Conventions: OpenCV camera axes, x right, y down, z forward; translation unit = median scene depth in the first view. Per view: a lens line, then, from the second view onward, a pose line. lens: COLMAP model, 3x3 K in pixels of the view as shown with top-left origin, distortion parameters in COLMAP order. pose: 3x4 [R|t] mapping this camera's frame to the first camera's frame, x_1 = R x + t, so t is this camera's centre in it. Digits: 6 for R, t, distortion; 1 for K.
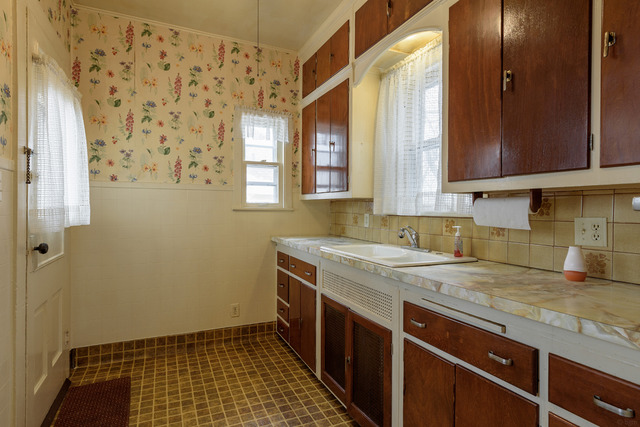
lens RADIAL K [[349.5, 0, 322.6], [0, 349.5, 212.5], [0, 0, 1]] dist [0.021011, -0.012298]
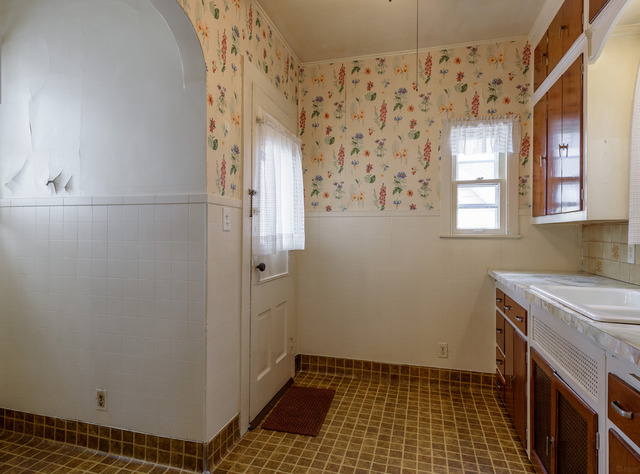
lens RADIAL K [[392.2, 0, 310.8], [0, 392.2, 235.5], [0, 0, 1]] dist [0.018812, -0.012946]
pose [[0.749429, -0.002075, -0.662081, 0.189921], [-0.005595, 0.999940, -0.009467, -0.000017], [0.662061, 0.010800, 0.749372, 0.033342]]
